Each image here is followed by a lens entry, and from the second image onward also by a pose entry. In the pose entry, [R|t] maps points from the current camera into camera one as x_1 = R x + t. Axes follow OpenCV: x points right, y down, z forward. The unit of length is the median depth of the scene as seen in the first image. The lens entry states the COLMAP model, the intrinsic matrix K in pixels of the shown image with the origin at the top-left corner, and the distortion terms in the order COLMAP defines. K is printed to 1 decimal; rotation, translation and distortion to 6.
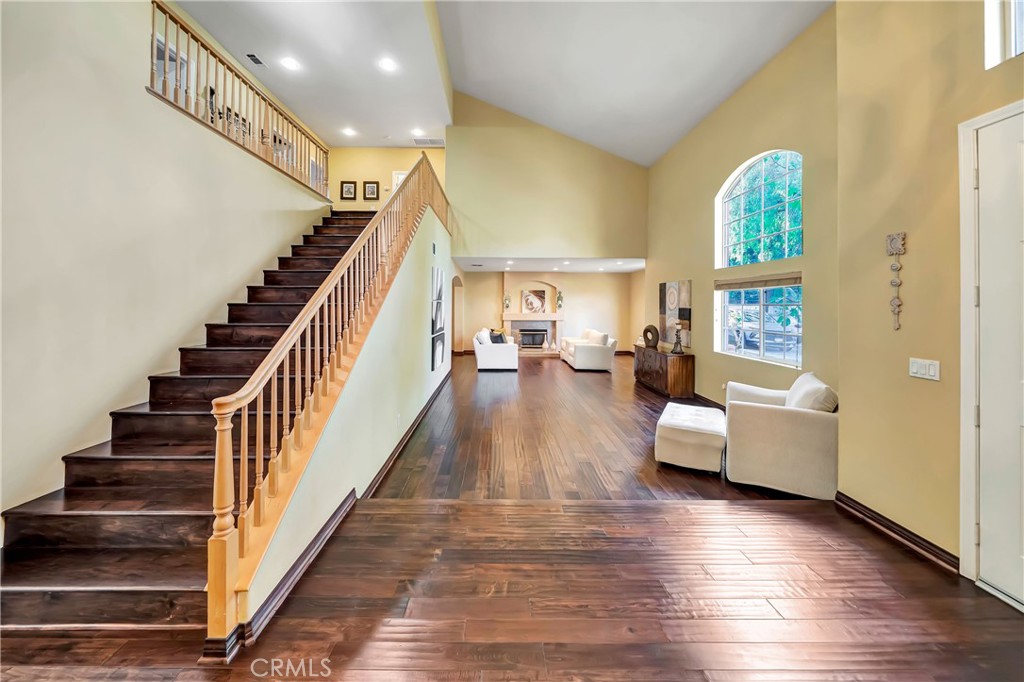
lens RADIAL K [[377.3, 0, 496.6], [0, 377.3, 304.4], [0, 0, 1]] dist [-0.001486, -0.000231]
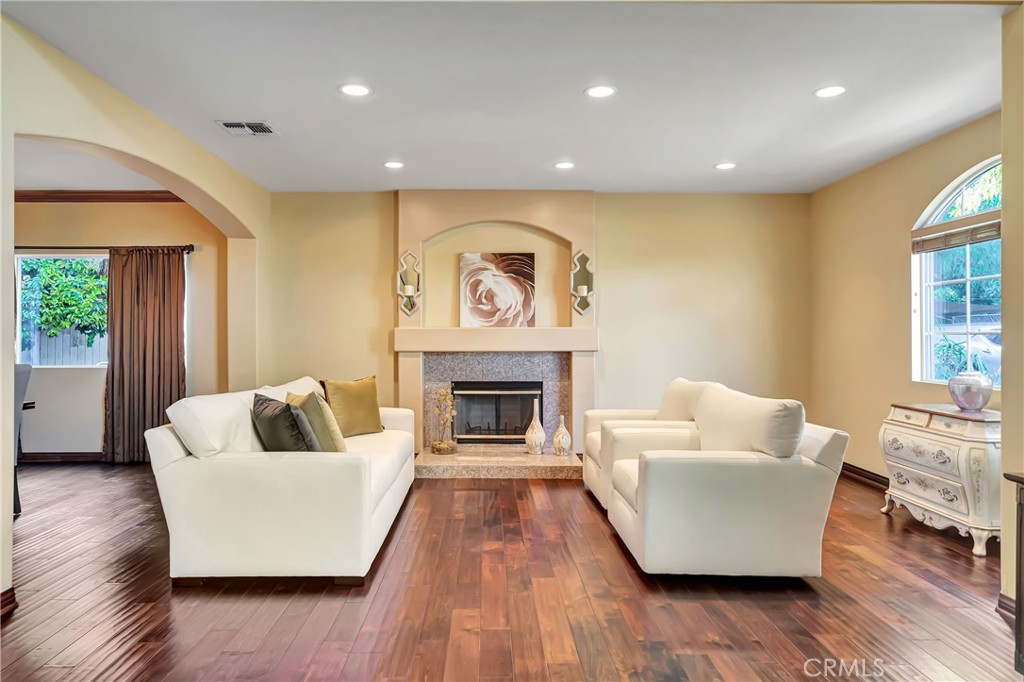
lens RADIAL K [[626.8, 0, 496.4], [0, 626.8, 335.5], [0, 0, 1]] dist [-0.002855, 0.000005]
pose [[0.999971, -0.006949, 0.003266, 0.097356], [0.006955, 0.999974, -0.001688, 0.030932], [-0.003254, 0.001711, 0.999993, 0.506505]]
